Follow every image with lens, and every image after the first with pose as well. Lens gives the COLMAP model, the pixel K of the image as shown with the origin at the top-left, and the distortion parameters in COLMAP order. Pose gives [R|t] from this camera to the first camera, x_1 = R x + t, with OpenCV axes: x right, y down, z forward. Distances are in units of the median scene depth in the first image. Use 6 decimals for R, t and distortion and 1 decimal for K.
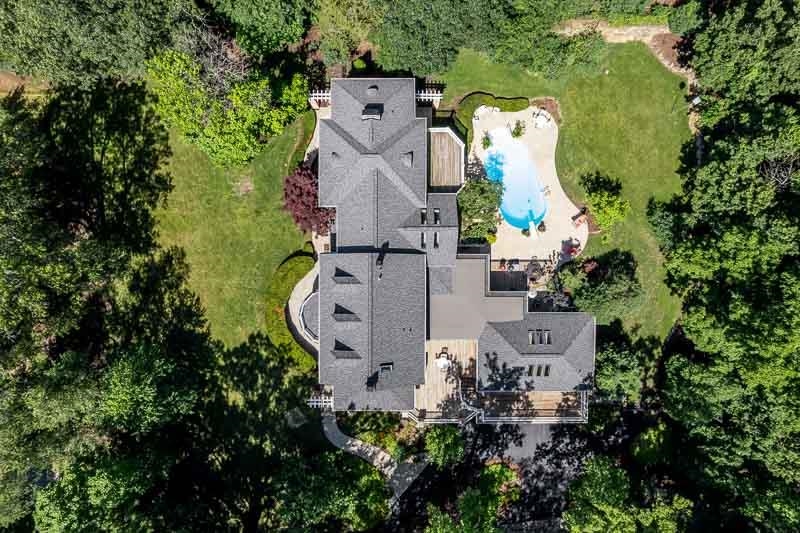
lens RADIAL K [[494.3, 0, 404.4], [0, 494.3, 268.8], [0, 0, 1]] dist [-0.070217, 0.000718]
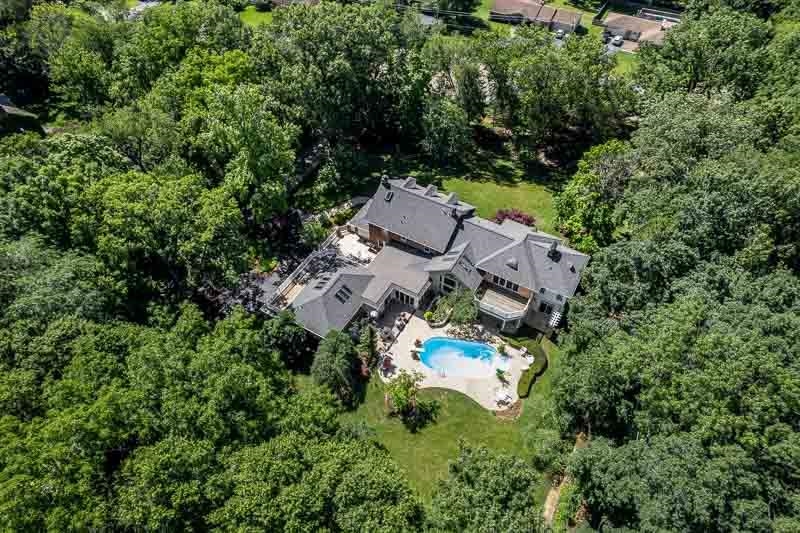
lens RADIAL K [[494.3, 0, 404.4], [0, 494.3, 268.8], [0, 0, 1]] dist [-0.070217, 0.000718]
pose [[-0.498624, 0.654402, -0.568447, 0.812191], [-0.866770, -0.383331, 0.319009, -0.350125], [-0.009144, 0.651779, 0.758354, -0.012291]]
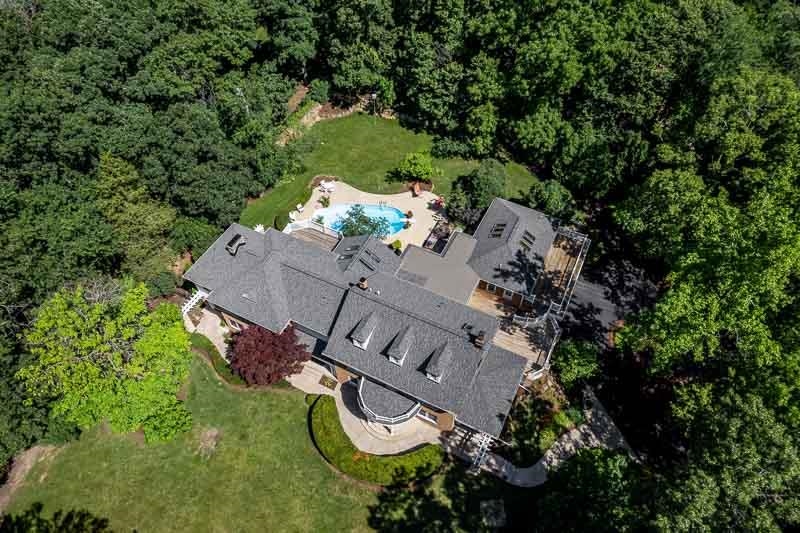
lens RADIAL K [[494.3, 0, 404.4], [0, 494.3, 268.8], [0, 0, 1]] dist [-0.070217, 0.000718]
pose [[0.443651, -0.705632, 0.552501, -0.438876], [0.896110, 0.340547, -0.284632, 0.271638], [0.012693, 0.621379, 0.783408, 0.182845]]
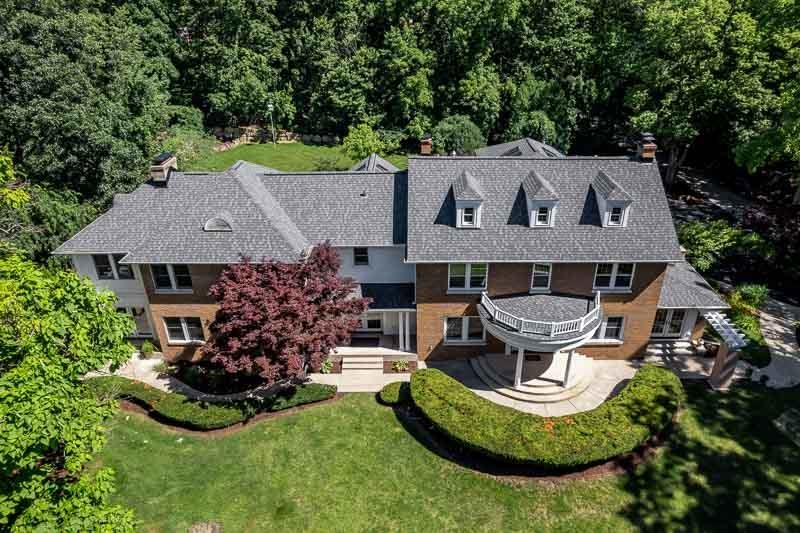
lens RADIAL K [[525.4, 0, 411.9], [0, 525.4, 265.3], [0, 0, 1]] dist [-0.049835, 0.001675]
pose [[0.003352, -0.475523, 0.879697, -0.547269], [0.999950, -0.006678, -0.007420, -0.019306], [0.009403, 0.879678, 0.475477, 0.682946]]
